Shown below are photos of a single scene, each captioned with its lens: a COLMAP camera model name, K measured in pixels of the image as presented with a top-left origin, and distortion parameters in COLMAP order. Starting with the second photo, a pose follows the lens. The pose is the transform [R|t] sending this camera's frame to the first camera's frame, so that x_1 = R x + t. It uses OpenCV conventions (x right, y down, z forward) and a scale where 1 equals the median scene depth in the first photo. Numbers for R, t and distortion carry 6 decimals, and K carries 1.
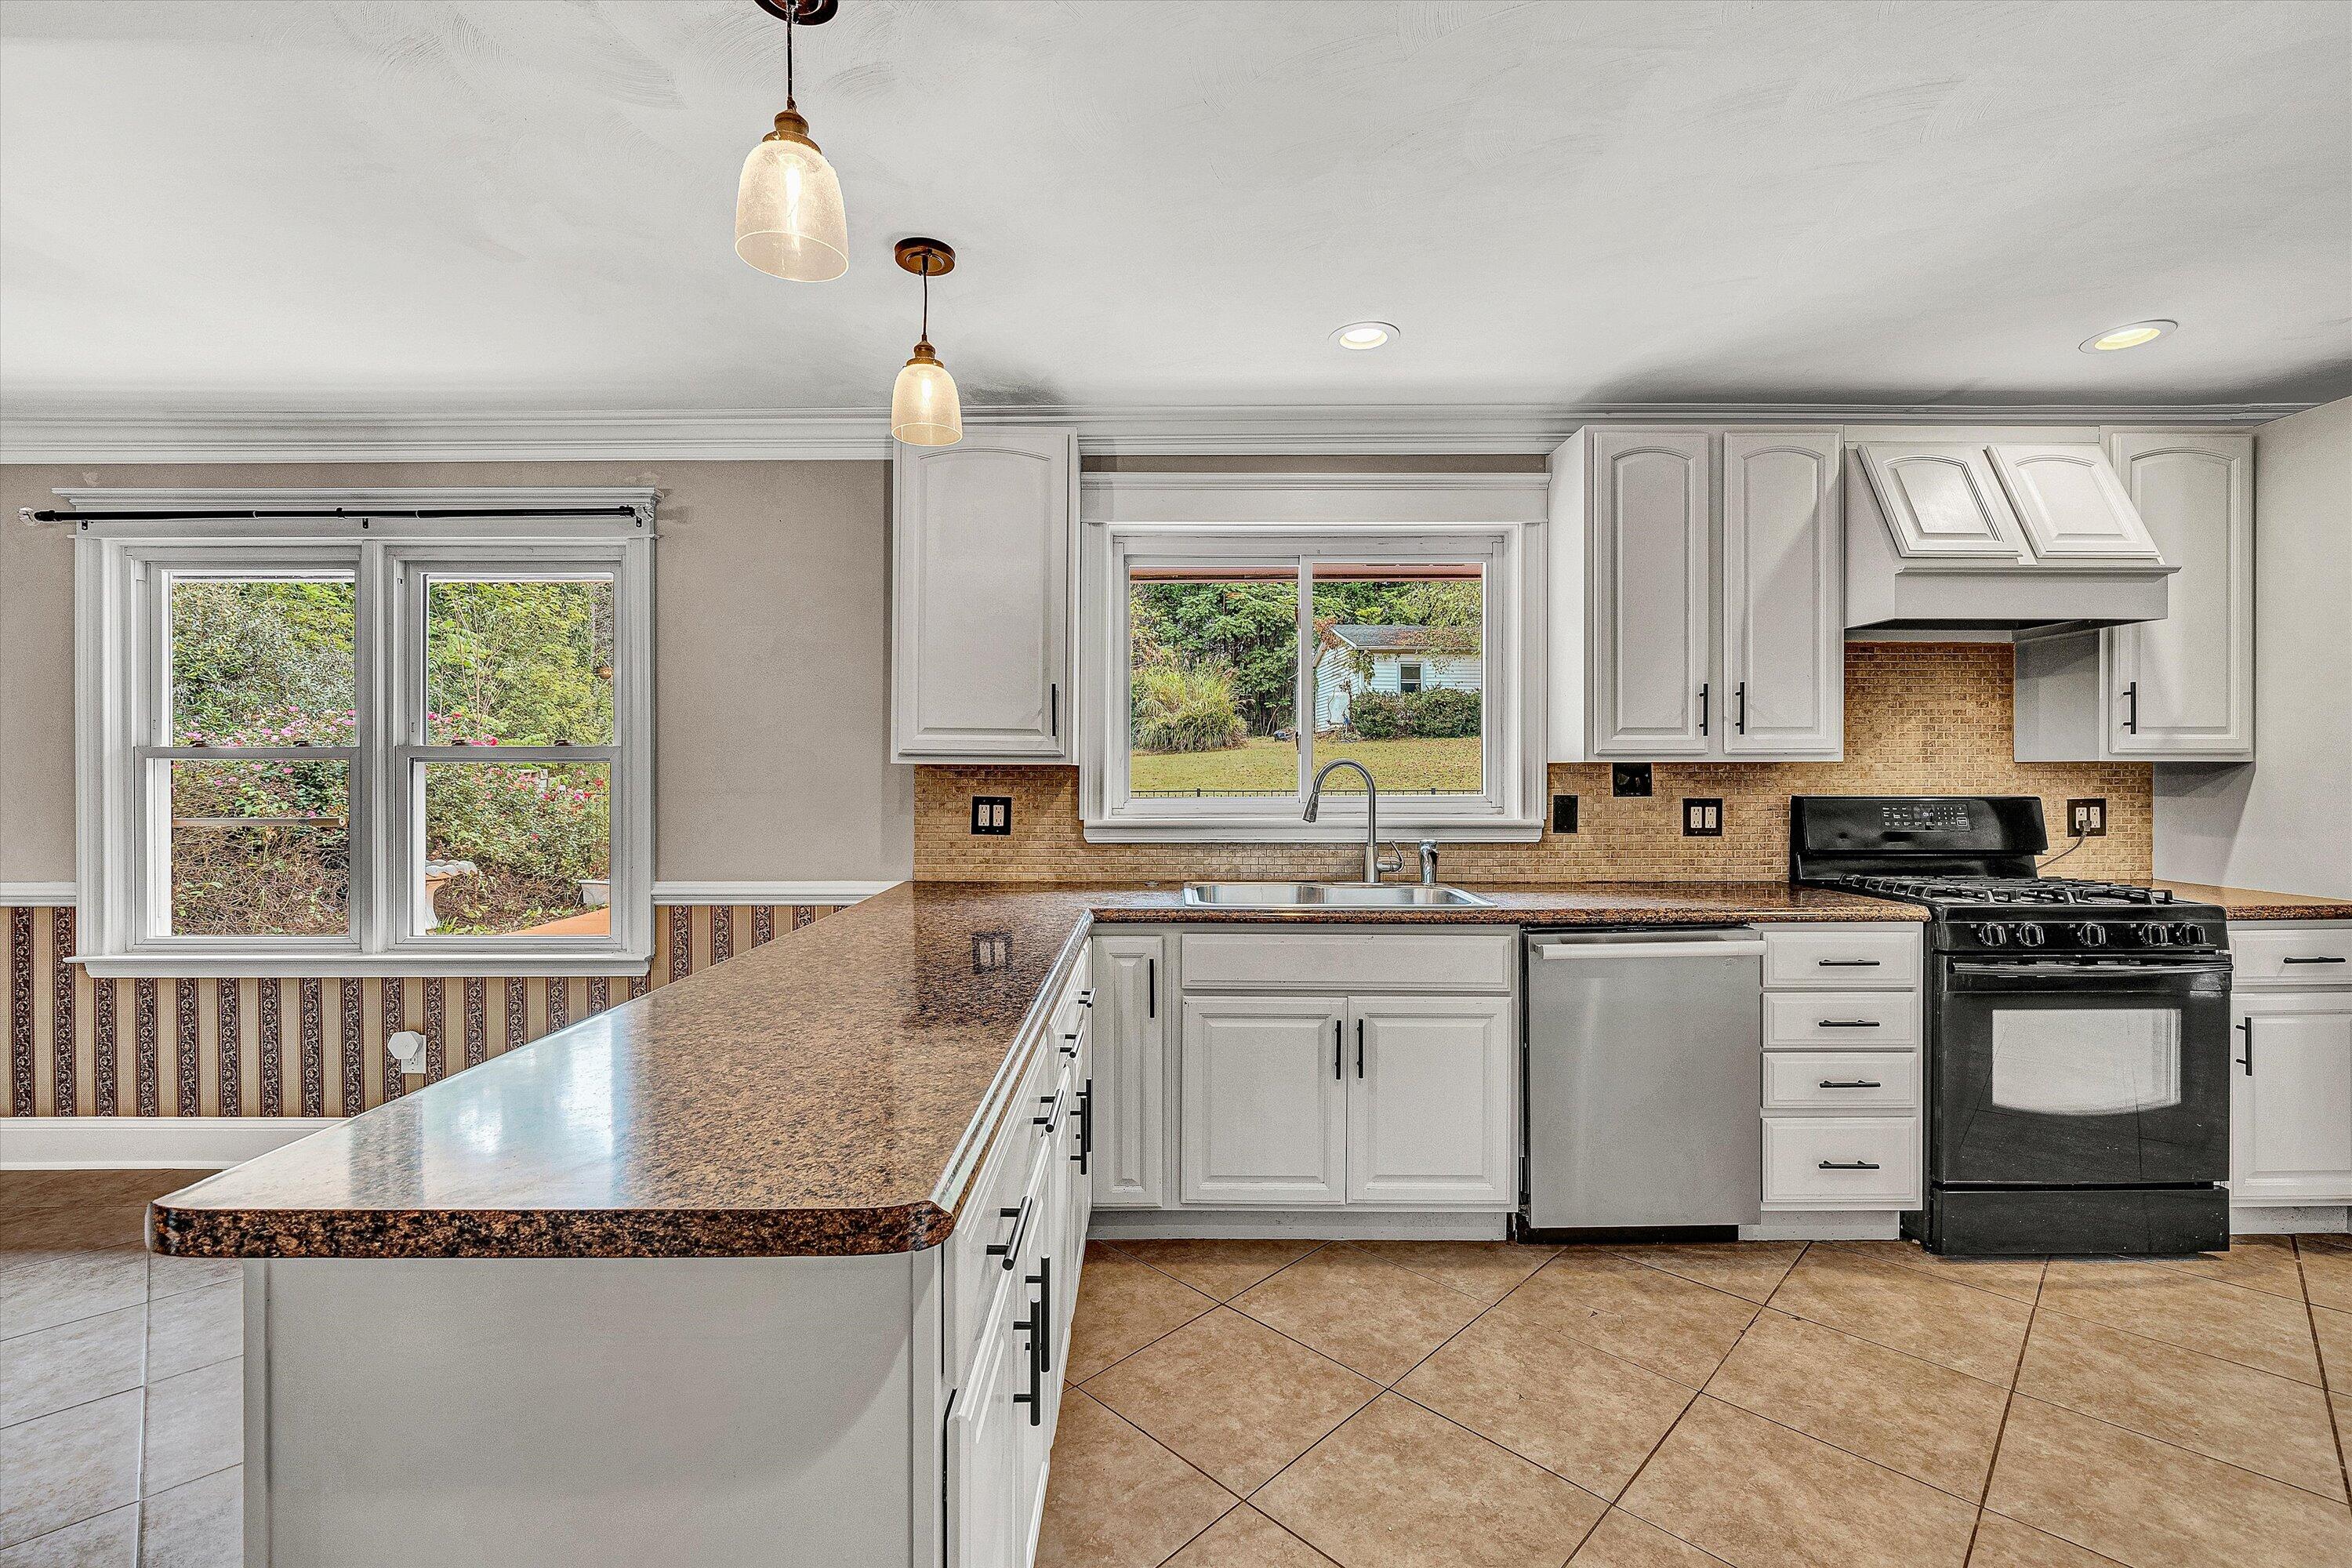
lens RADIAL K [[1018.6, 0, 1174.6], [0, 1018.6, 762.3], [0, 0, 1]] dist [-0.000509, -0.000224]
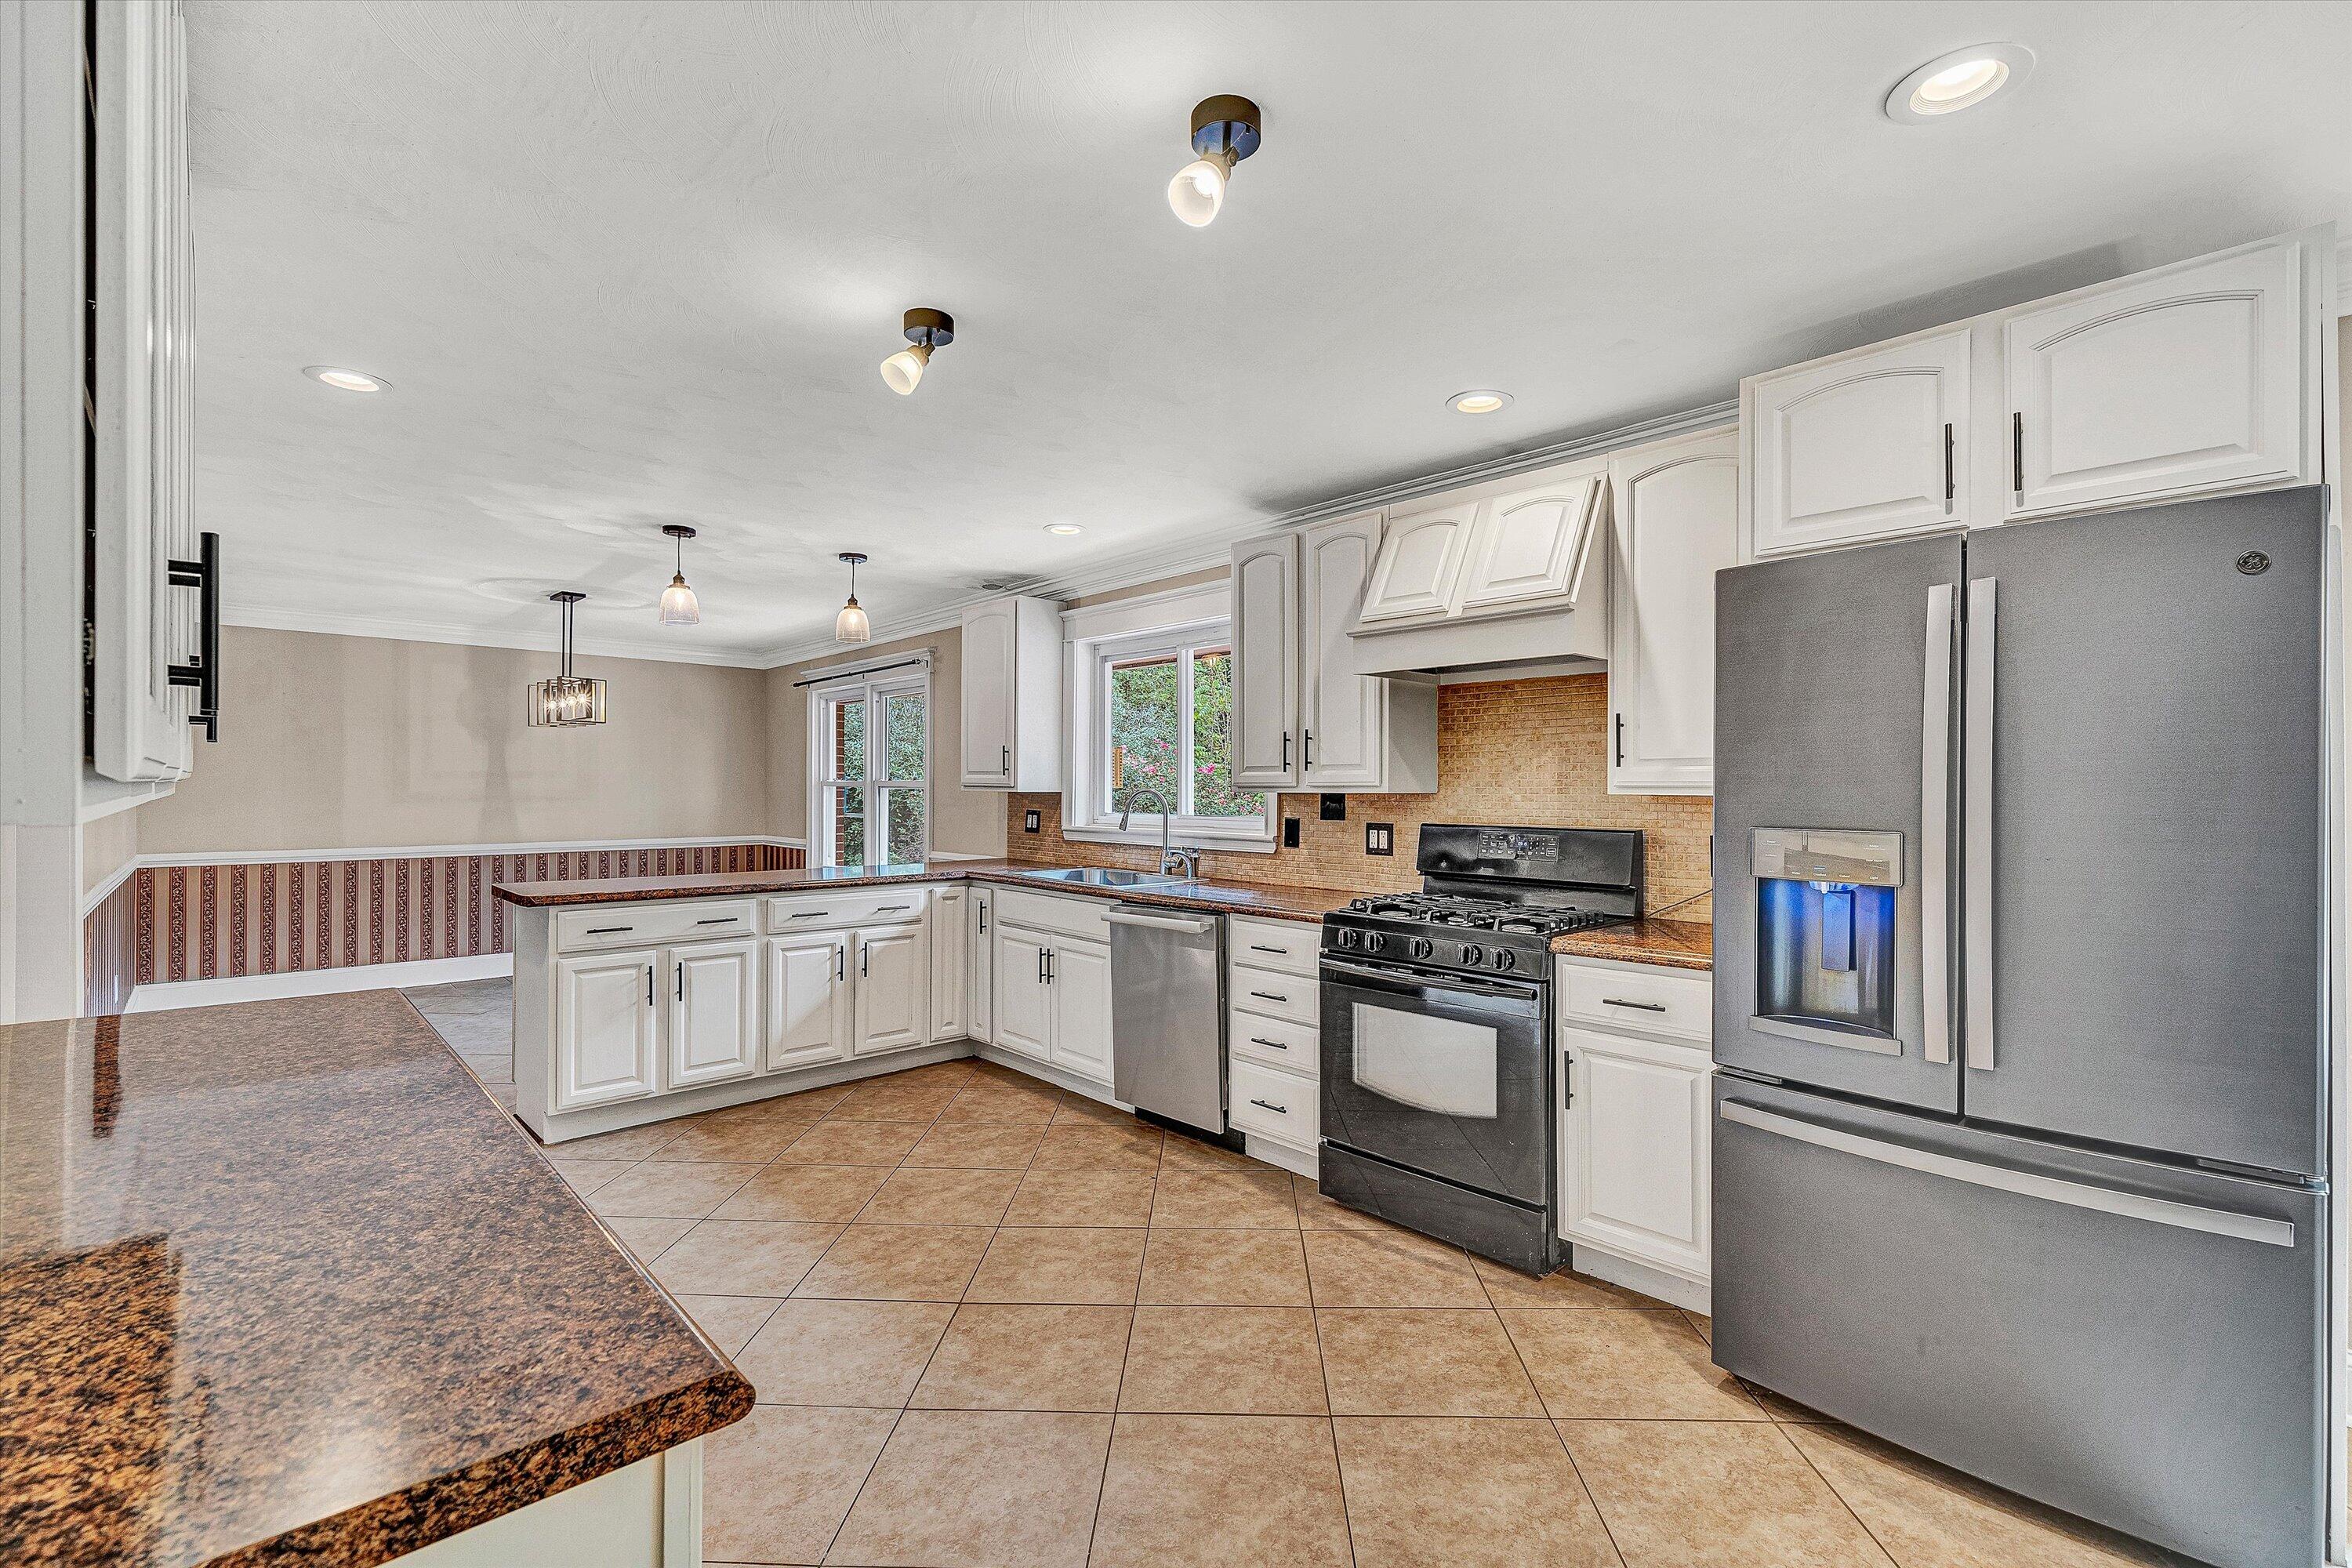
lens RADIAL K [[1018.6, 0, 1171.8], [0, 1018.6, 793.3], [0, 0, 1]] dist [-0.000509, -0.000224]
pose [[0.678362, 0.006236, -0.734701, 1.247745], [-0.009202, 0.999958, -0.000008, 0.003018], [0.734670, 0.006766, 0.678391, 0.030512]]
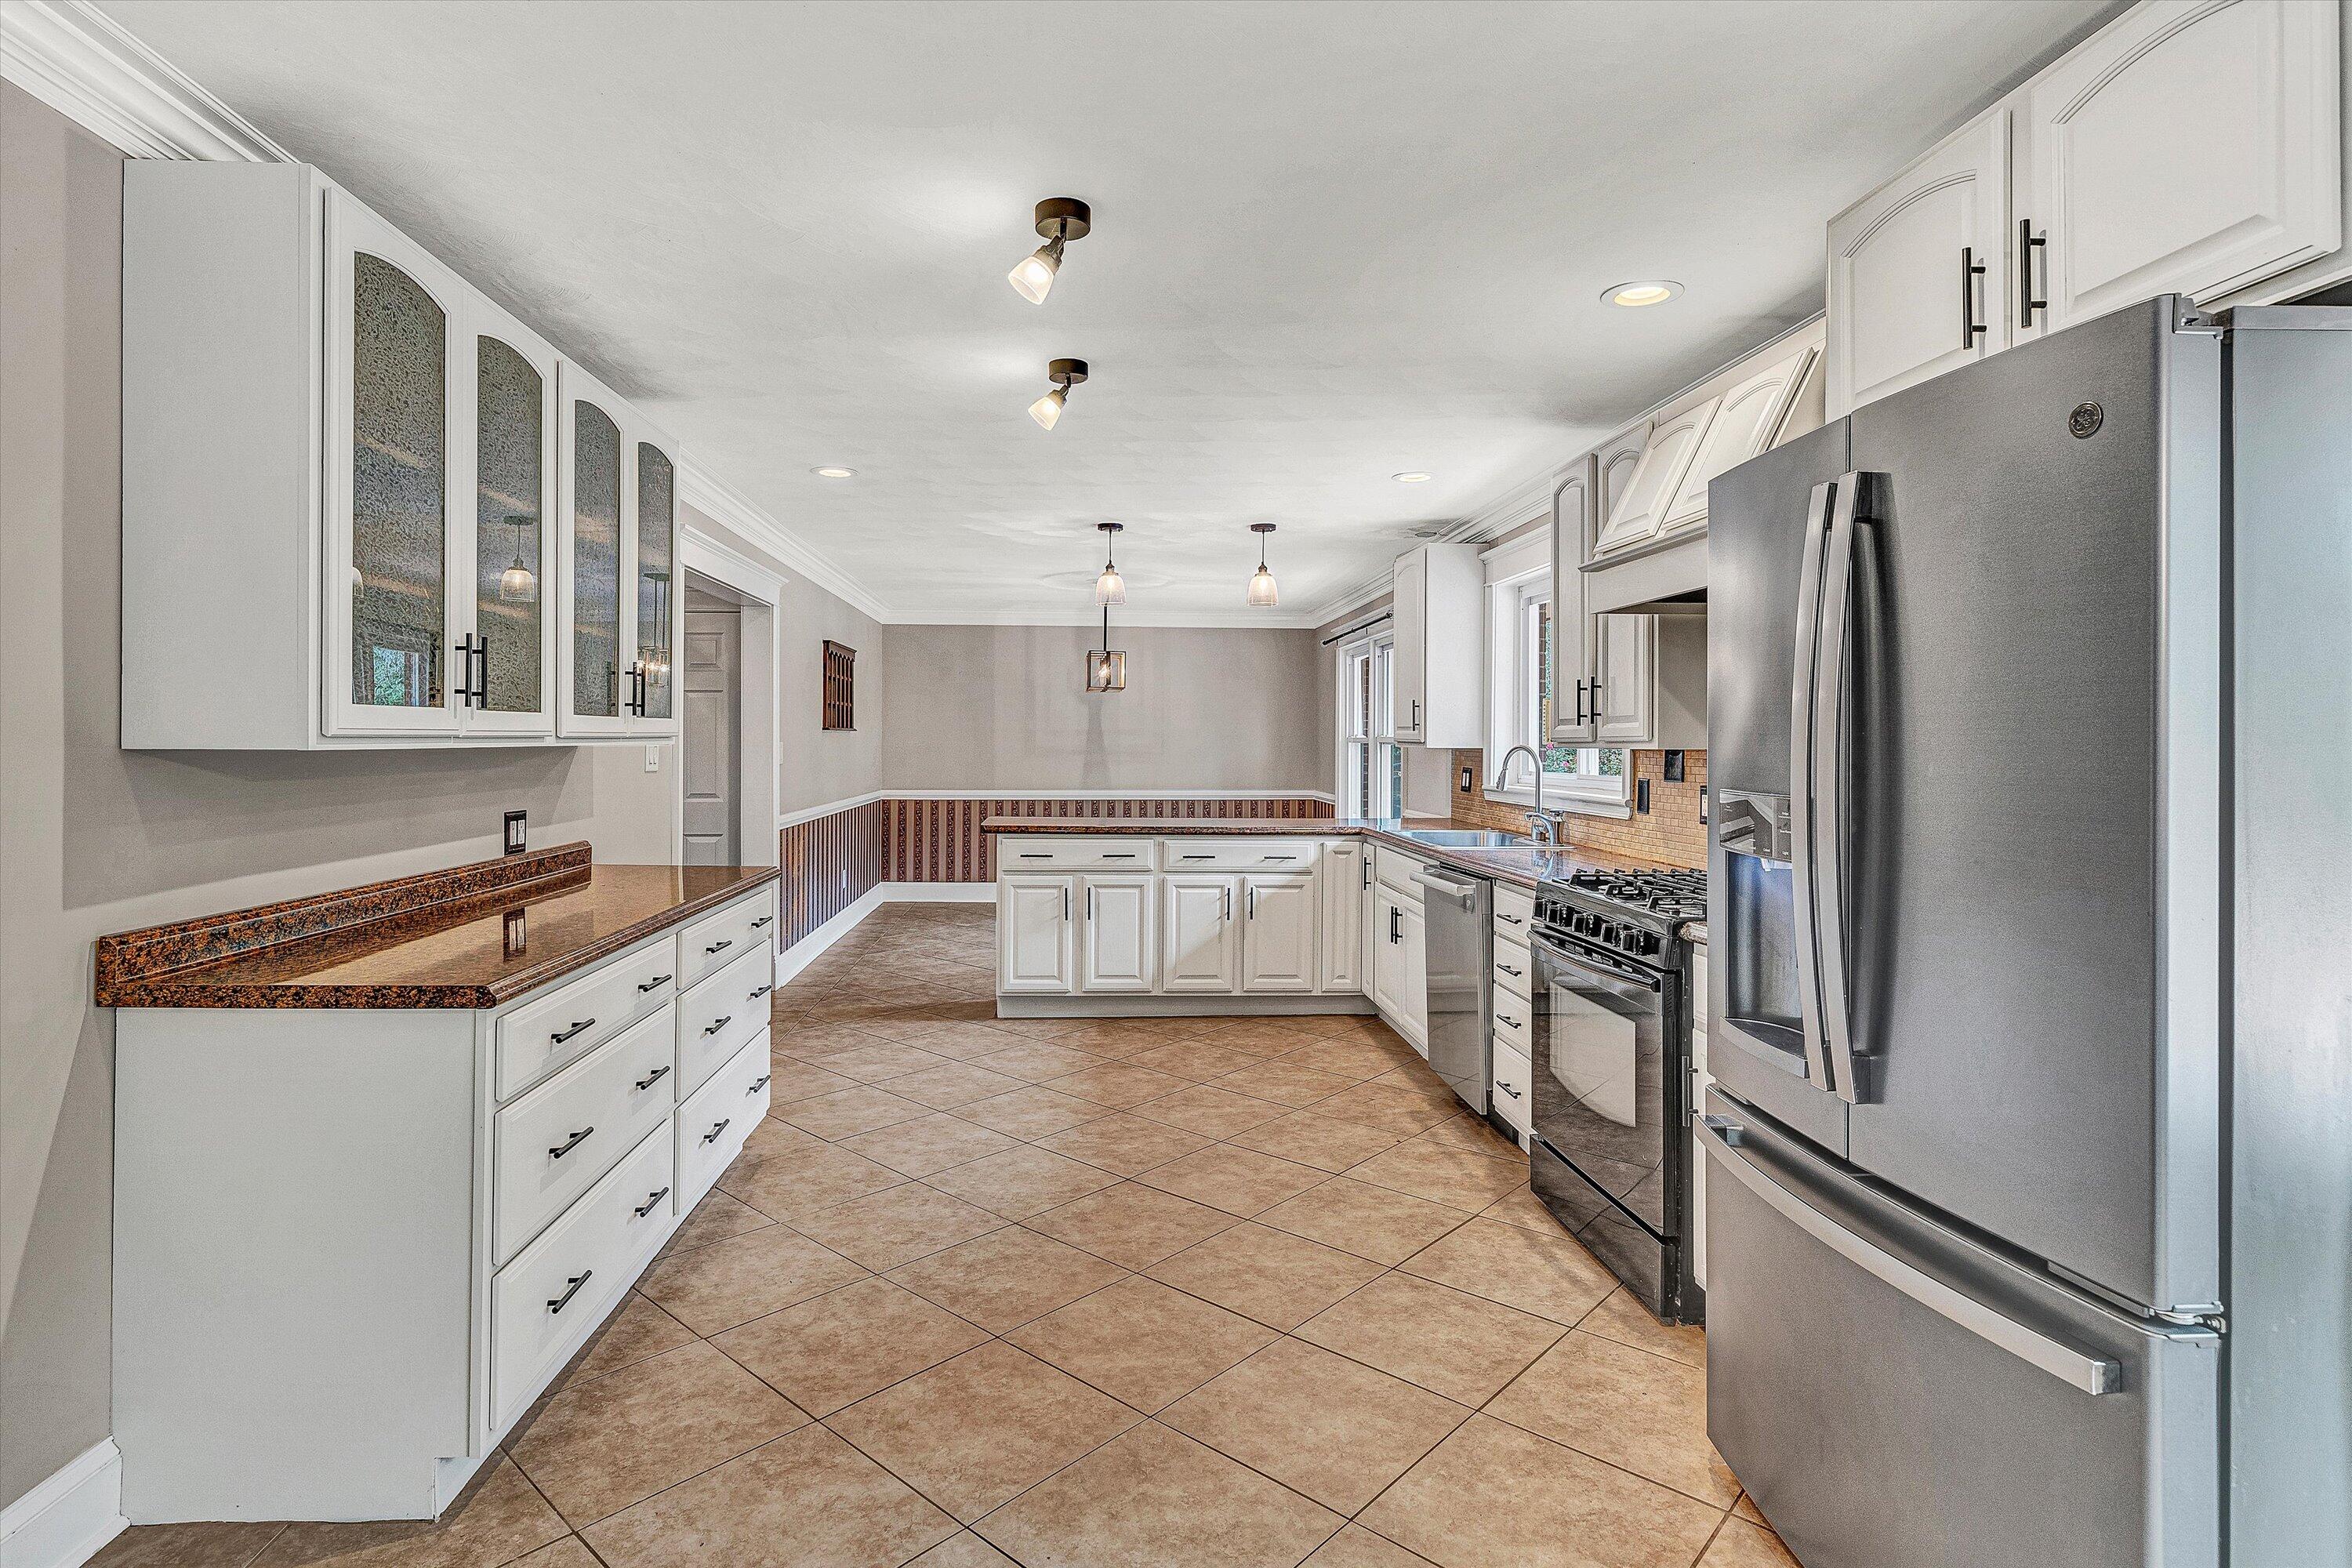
lens RADIAL K [[1153.1, 0, 1121.4], [0, 1153.1, 745.9], [0, 0, 1]] dist [0.001457, -0.000274]
pose [[0.040236, 0.003850, -0.999183, 1.625316], [-0.010867, 0.999935, 0.003415, -0.000587], [0.999131, 0.010721, 0.040275, 0.409479]]
